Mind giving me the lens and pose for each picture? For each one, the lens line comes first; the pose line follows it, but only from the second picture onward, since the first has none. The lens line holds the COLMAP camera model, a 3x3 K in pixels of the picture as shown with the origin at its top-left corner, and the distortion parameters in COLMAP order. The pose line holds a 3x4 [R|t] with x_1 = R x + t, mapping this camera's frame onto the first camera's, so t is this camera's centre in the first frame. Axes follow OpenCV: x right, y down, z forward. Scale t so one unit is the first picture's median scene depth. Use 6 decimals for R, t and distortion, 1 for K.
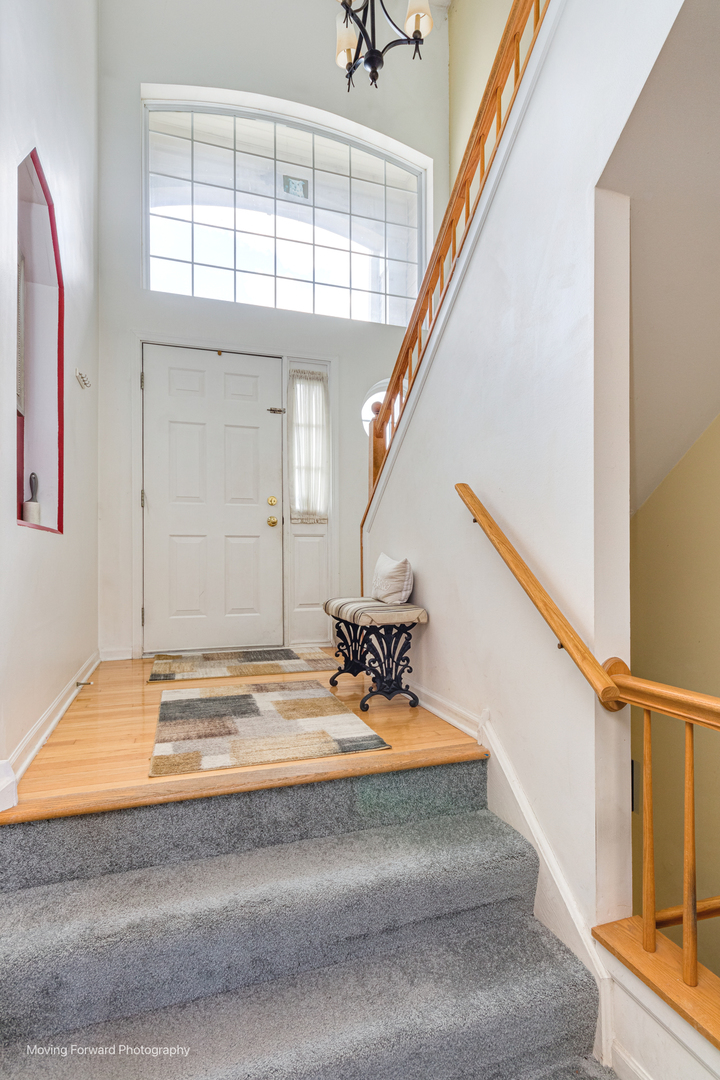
lens RADIAL K [[546.4, 0, 357.4], [0, 546.4, 547.3], [0, 0, 1]] dist [-0.002046, -0.000444]
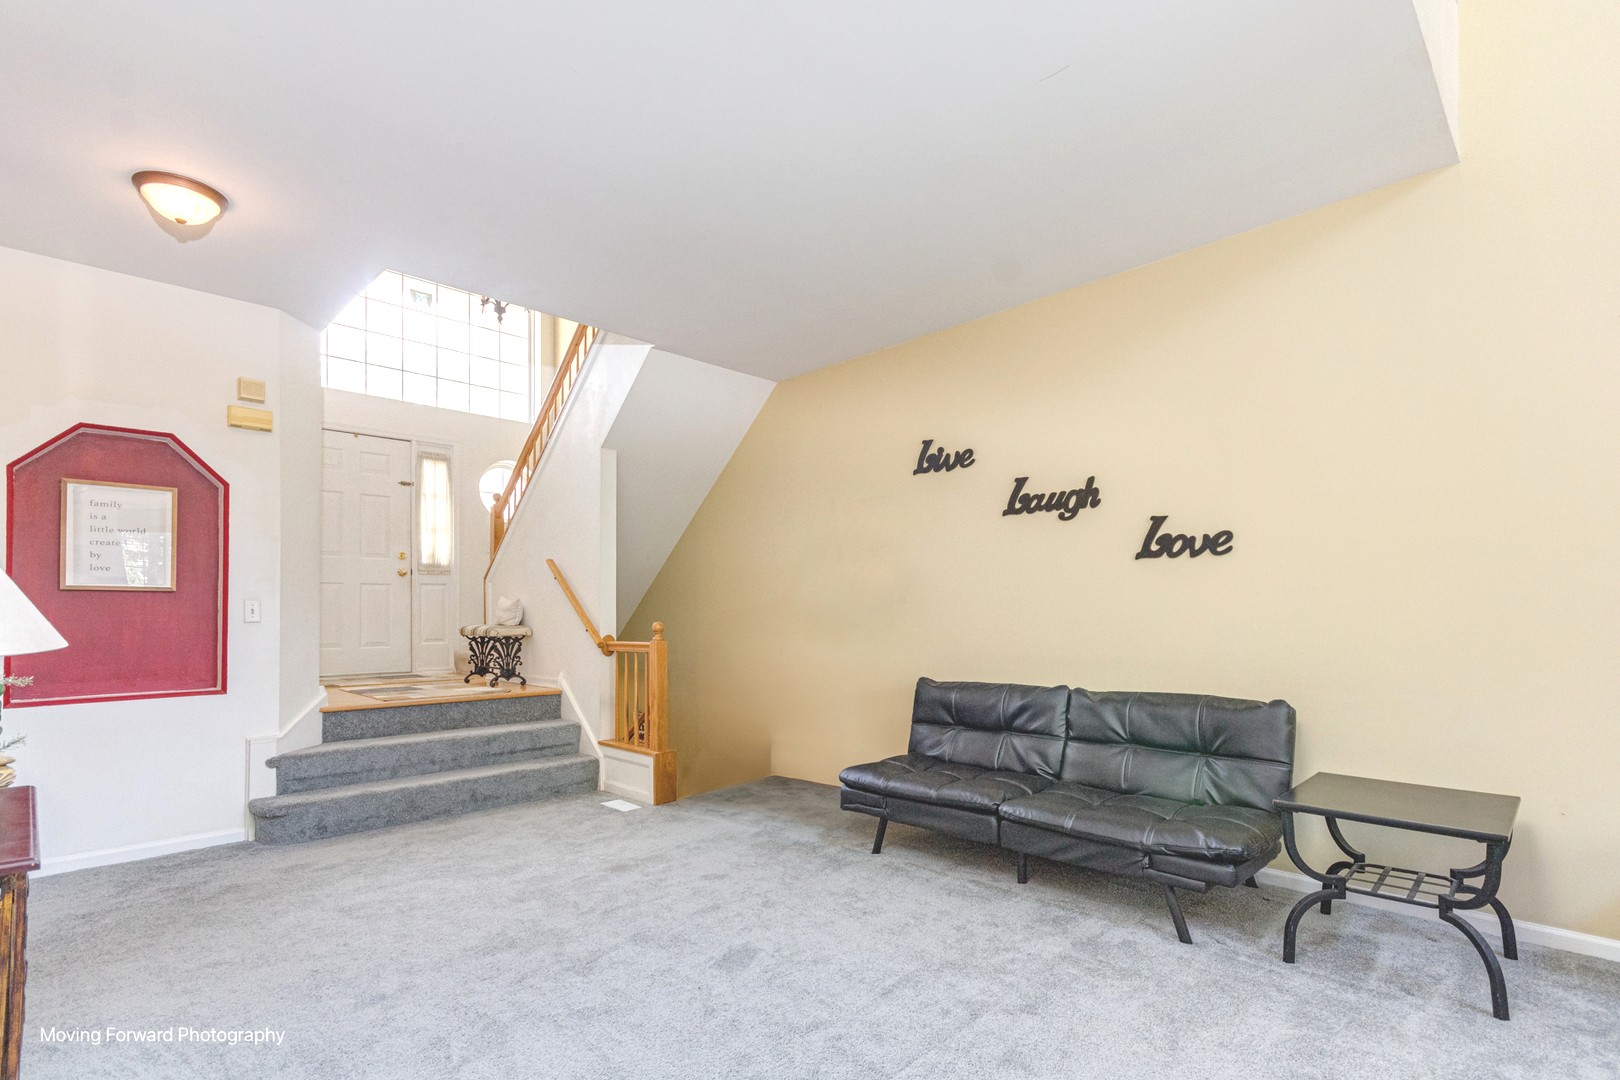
lens RADIAL K [[779.1, 0, 825.5], [0, 779.1, 602.3], [0, 0, 1]] dist [0.000943, 0.000160]
pose [[0.890588, 0.002676, 0.454803, -0.163904], [-0.001927, 0.999996, -0.002110, 0.036142], [-0.454807, 0.001003, 0.890590, -1.601112]]
